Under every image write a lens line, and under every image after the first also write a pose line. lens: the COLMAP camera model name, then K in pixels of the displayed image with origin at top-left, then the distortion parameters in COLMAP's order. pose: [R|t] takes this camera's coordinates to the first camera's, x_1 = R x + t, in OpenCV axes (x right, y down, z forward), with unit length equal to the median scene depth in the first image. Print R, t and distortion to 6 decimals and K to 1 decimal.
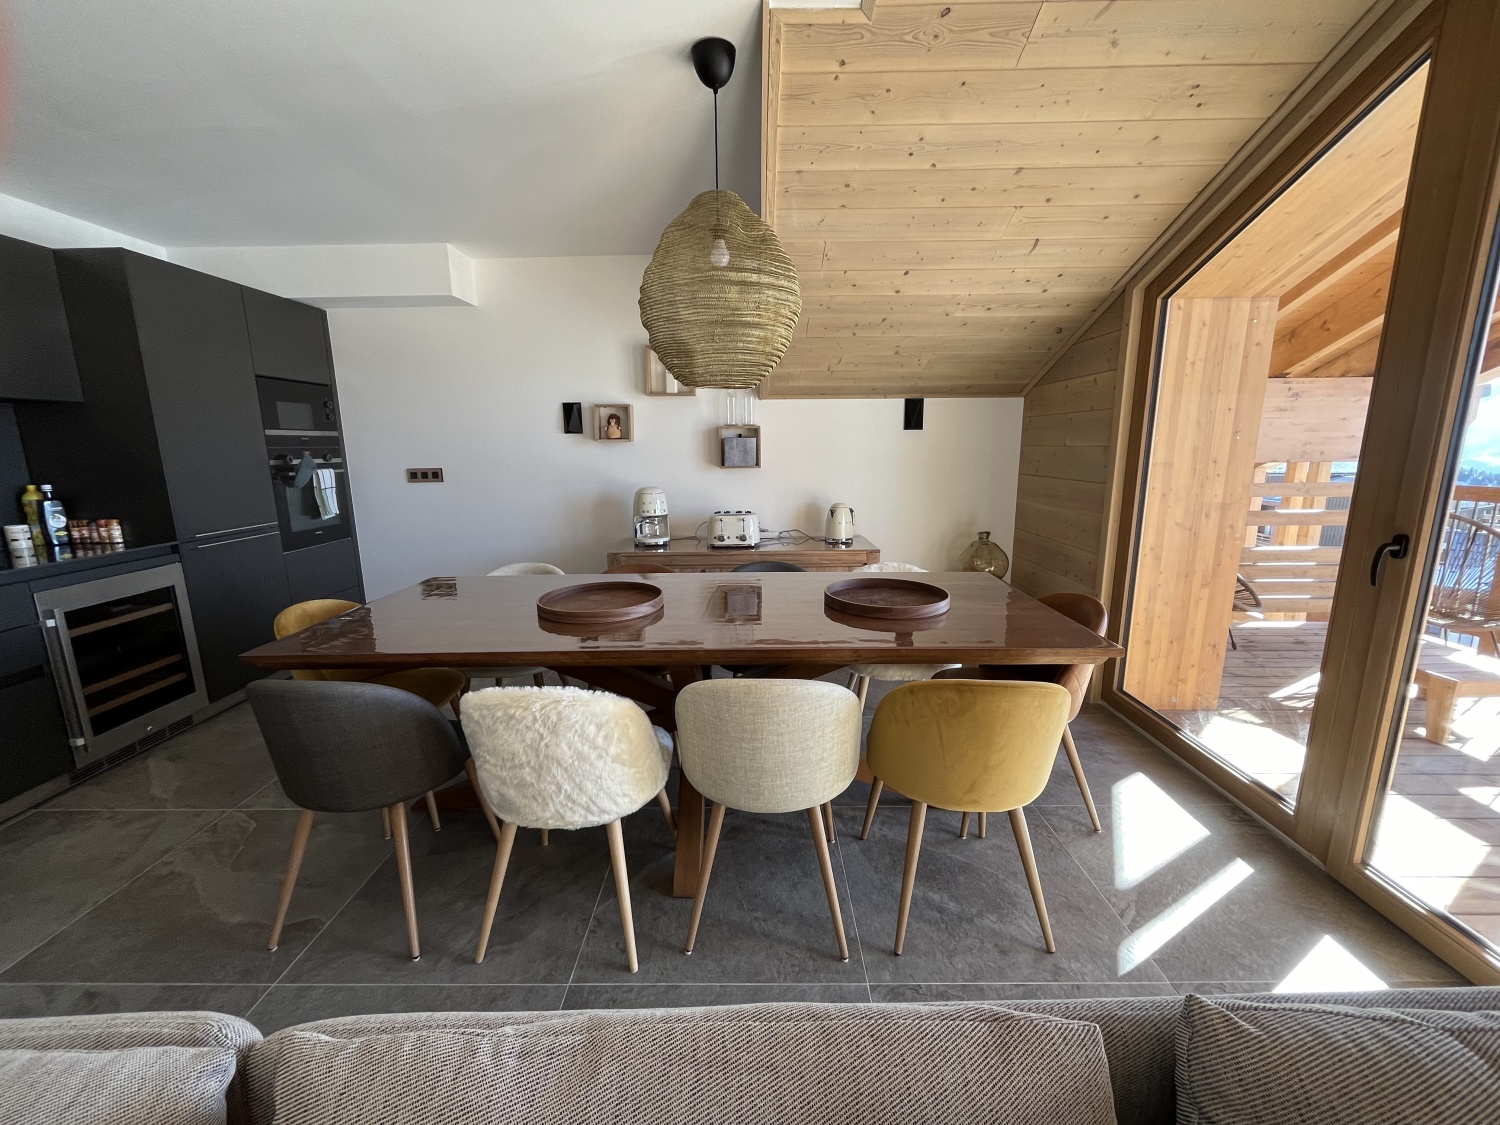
lens RADIAL K [[600.7, 0, 748.1], [0, 600.7, 562.9], [0, 0, 1]] dist [-0.006756, 0.000301]
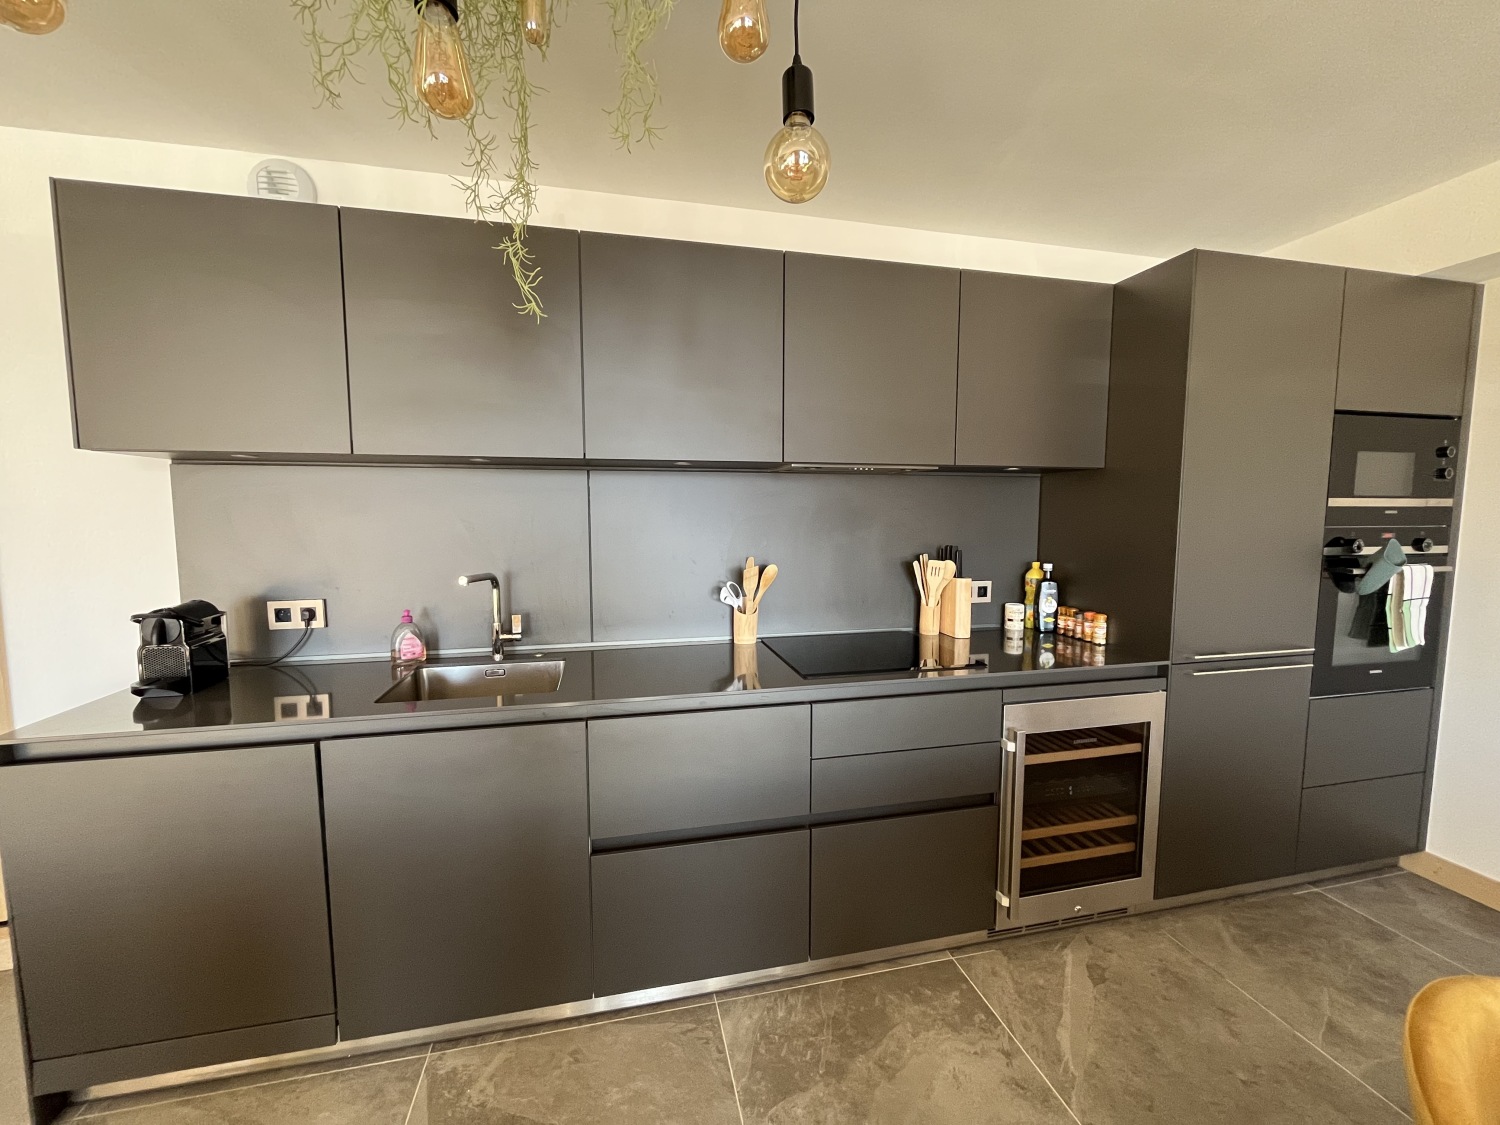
lens RADIAL K [[600.7, 0, 748.1], [0, 600.7, 562.9], [0, 0, 1]] dist [-0.006756, 0.000301]
pose [[0.225825, 0.092699, -0.969747, -0.401178], [-0.190239, 0.980493, 0.049425, -0.087465], [0.955412, 0.173323, 0.239054, 0.347838]]
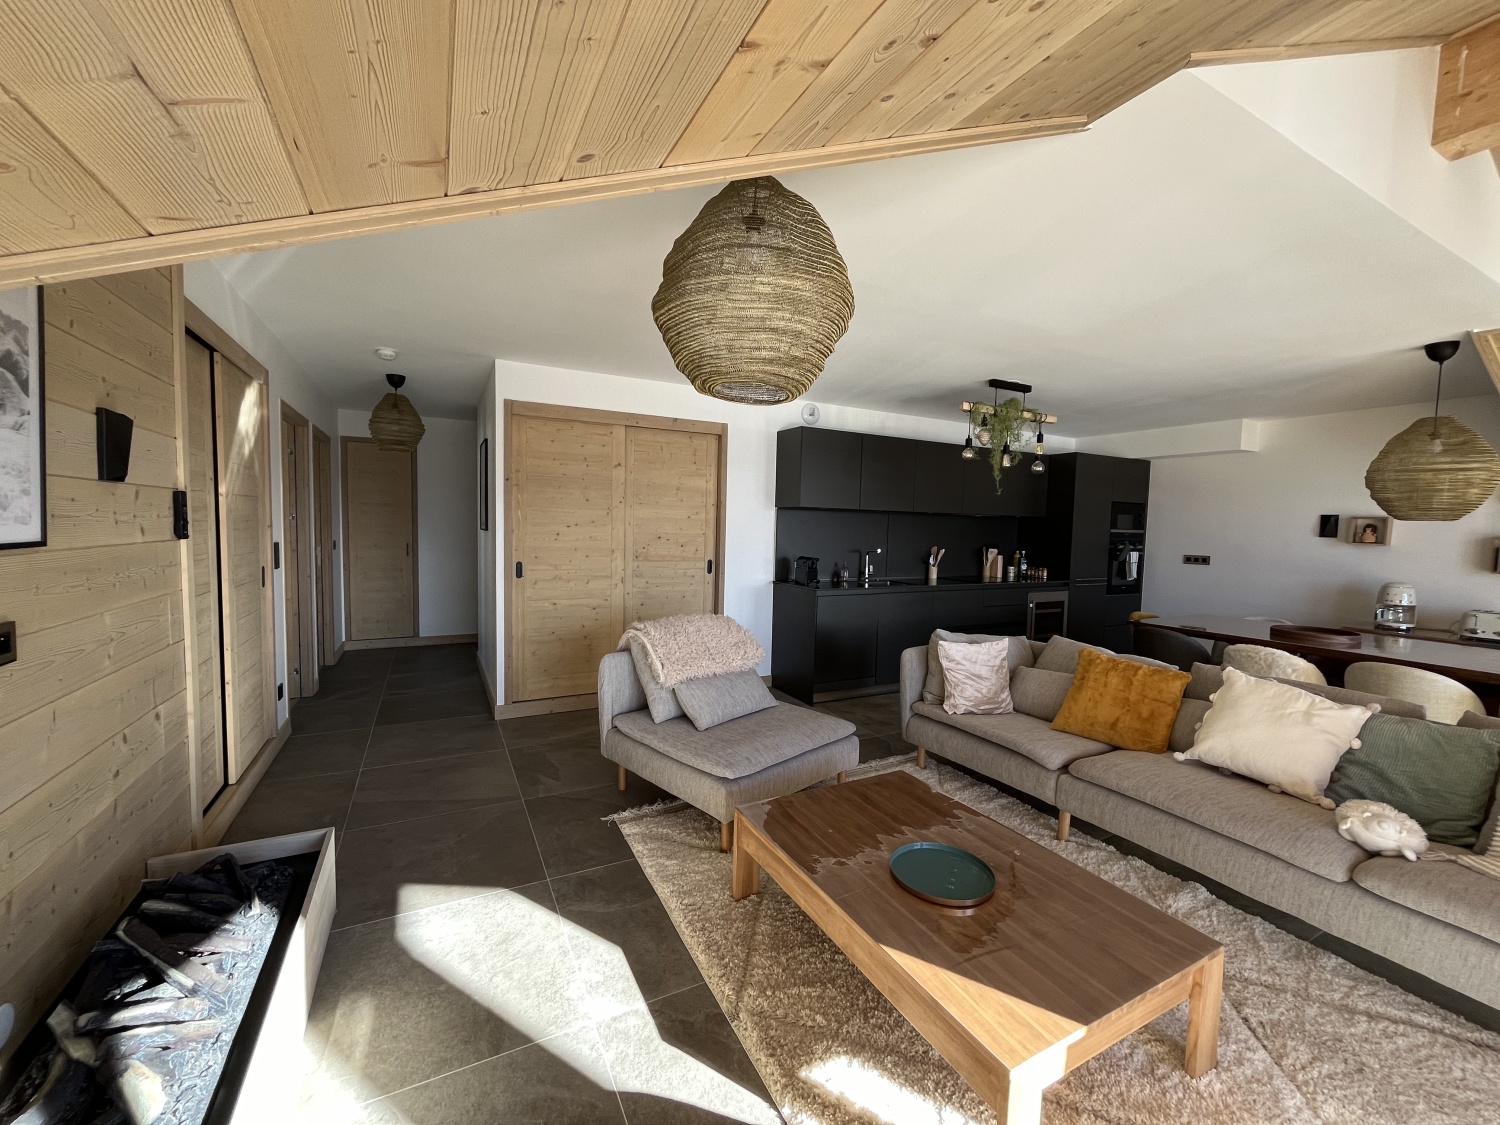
lens RADIAL K [[600.7, 0, 748.1], [0, 600.7, 562.9], [0, 0, 1]] dist [-0.006756, 0.000301]
pose [[0.466024, 0.078417, -0.881290, 0.390655], [-0.199345, 0.979760, -0.018235, 0.167448], [0.862023, 0.184179, 0.472223, -1.005419]]
